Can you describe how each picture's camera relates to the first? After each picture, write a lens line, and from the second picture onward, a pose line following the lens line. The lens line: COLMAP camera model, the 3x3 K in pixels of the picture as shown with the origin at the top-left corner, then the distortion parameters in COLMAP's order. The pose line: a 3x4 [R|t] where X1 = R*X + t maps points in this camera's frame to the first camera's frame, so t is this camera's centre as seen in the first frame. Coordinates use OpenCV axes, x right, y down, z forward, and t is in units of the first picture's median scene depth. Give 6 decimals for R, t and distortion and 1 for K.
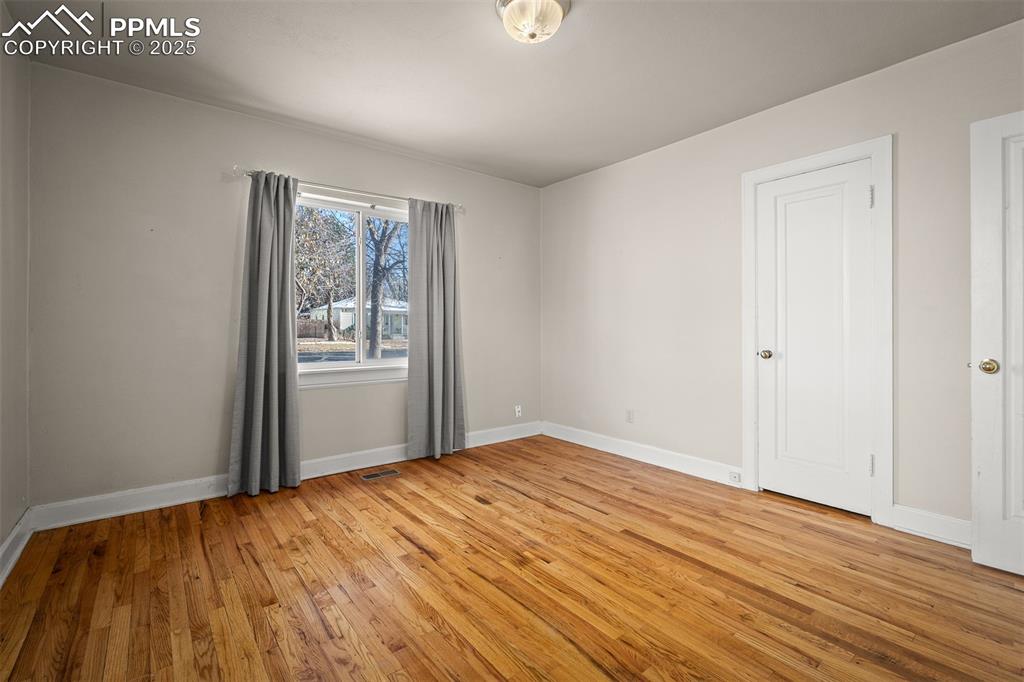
lens RADIAL K [[453.9, 0, 512.0], [0, 453.9, 341.0], [0, 0, 1]] dist [-0.002337, 0.000066]
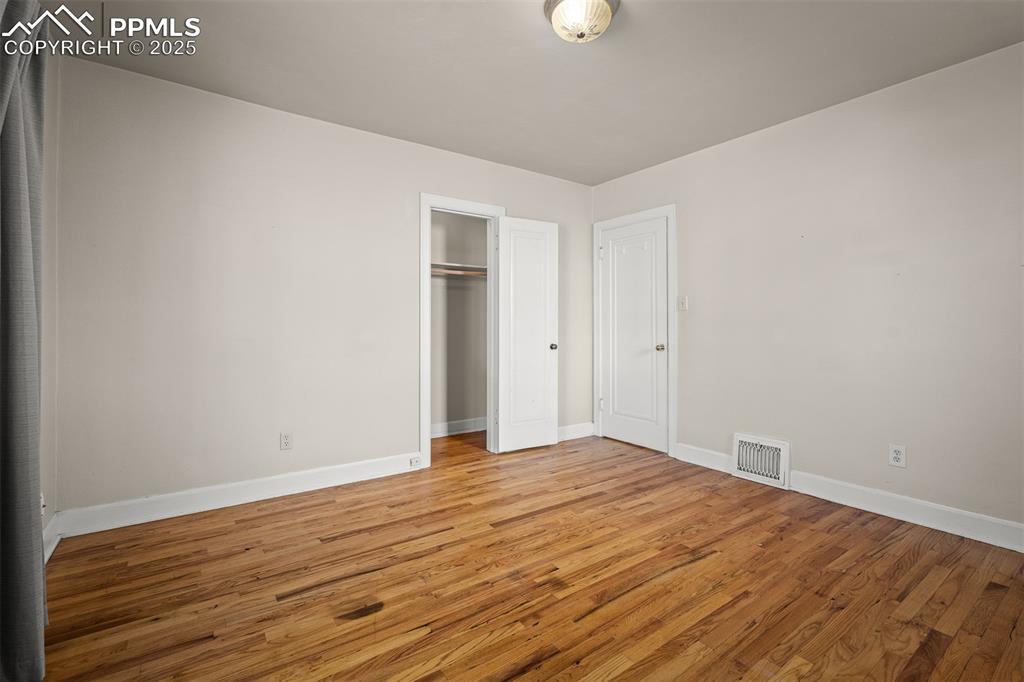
lens RADIAL K [[459.8, 0, 509.5], [0, 459.8, 331.0], [0, 0, 1]] dist [-0.002938, -0.000535]
pose [[0.051444, -0.007222, 0.998650, -0.768684], [0.028986, 0.999563, 0.005736, -0.022092], [-0.998255, 0.028651, 0.051631, 0.887621]]
